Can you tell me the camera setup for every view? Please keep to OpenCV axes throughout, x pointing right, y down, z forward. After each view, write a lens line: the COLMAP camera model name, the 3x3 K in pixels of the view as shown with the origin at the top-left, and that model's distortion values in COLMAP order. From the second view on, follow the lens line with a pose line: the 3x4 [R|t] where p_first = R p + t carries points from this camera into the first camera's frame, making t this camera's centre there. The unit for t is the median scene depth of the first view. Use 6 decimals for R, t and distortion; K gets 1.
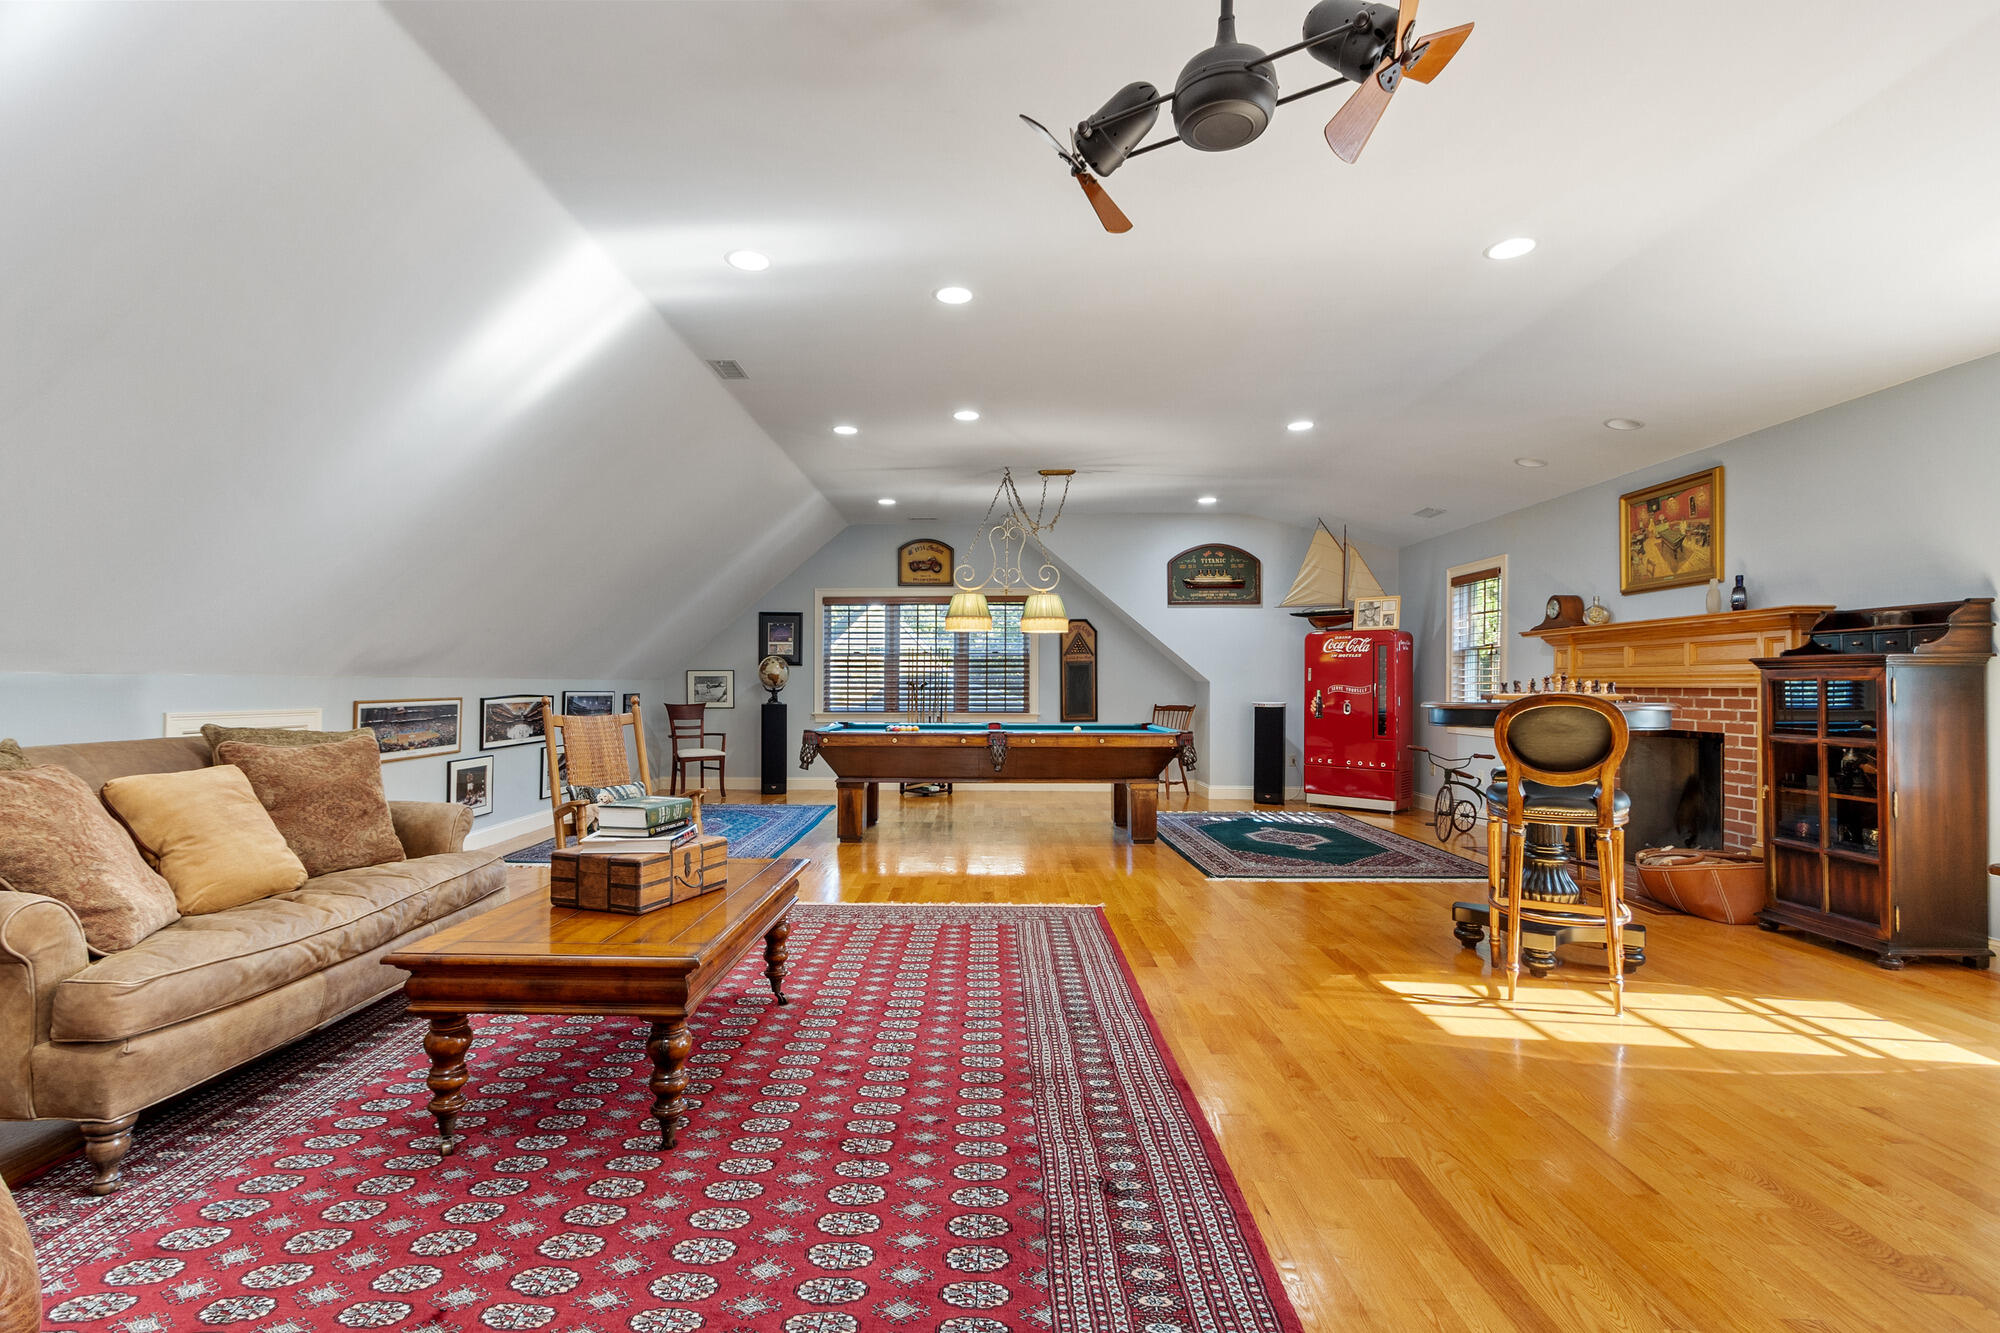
lens RADIAL K [[858.1, 0, 999.8], [0, 858.1, 670.9], [0, 0, 1]] dist [-0.000987, 0.000415]
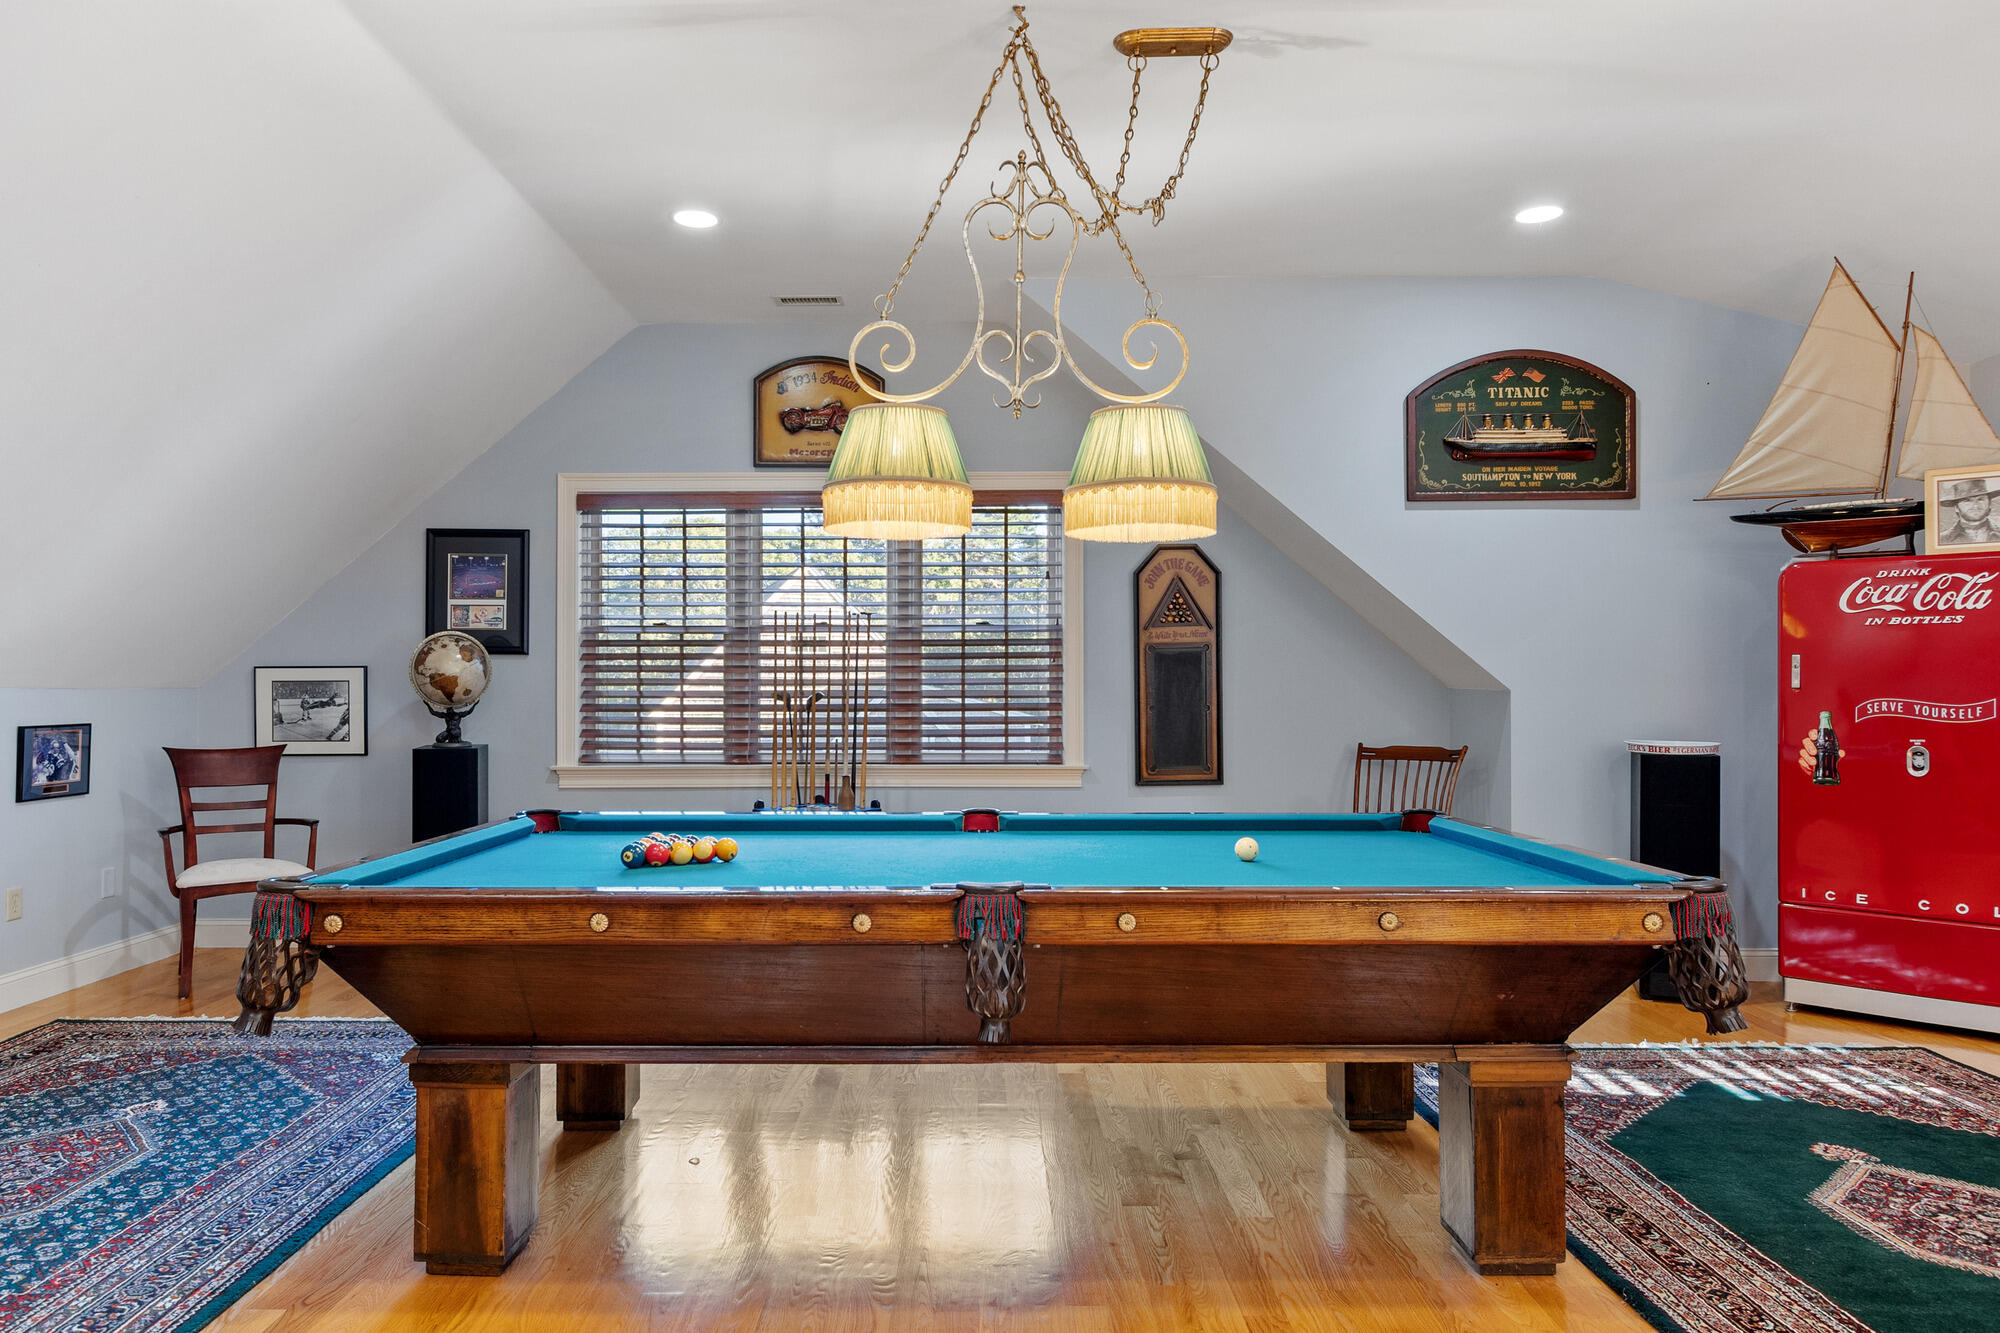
lens RADIAL K [[1140.7, 0, 997.8], [0, 1140.7, 674.2], [0, 0, 1]] dist [-0.001243, -0.000131]
pose [[0.999964, -0.002625, 0.008038, -0.002377], [0.002616, 0.999996, 0.001099, 0.003641], [-0.008041, -0.001078, 0.999967, 0.458903]]
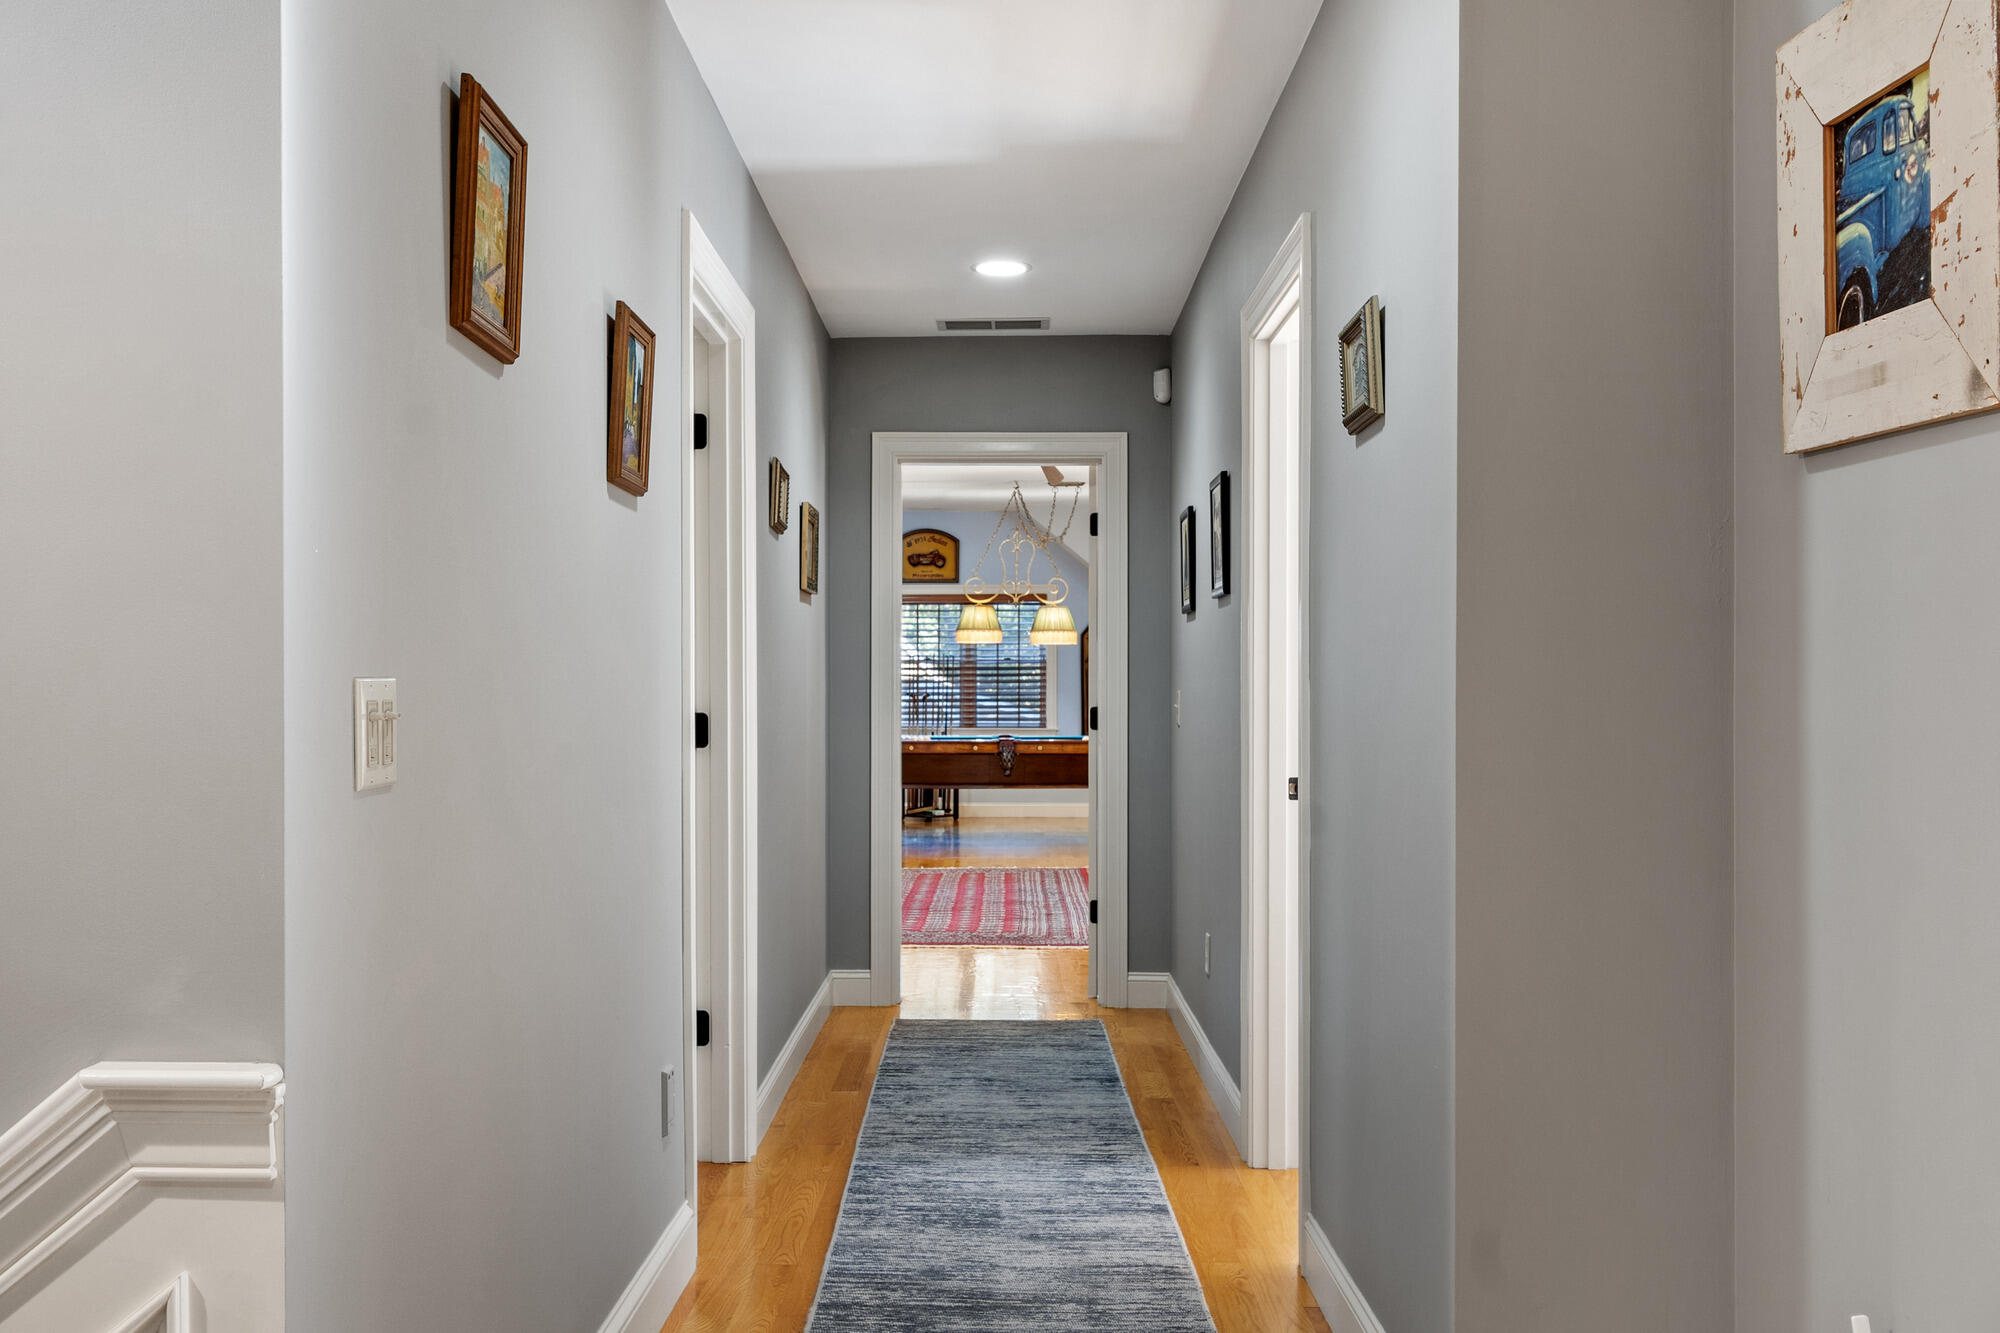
lens RADIAL K [[1873.6, 0, 997.7], [0, 1873.6, 676.8], [0, 0, 1]] dist [-0.022813, 0.000000]
pose [[0.999860, -0.002892, -0.016500, 0.017557], [0.002982, 0.999981, 0.005470, -0.014393], [0.016484, -0.005519, 0.999849, -0.953592]]
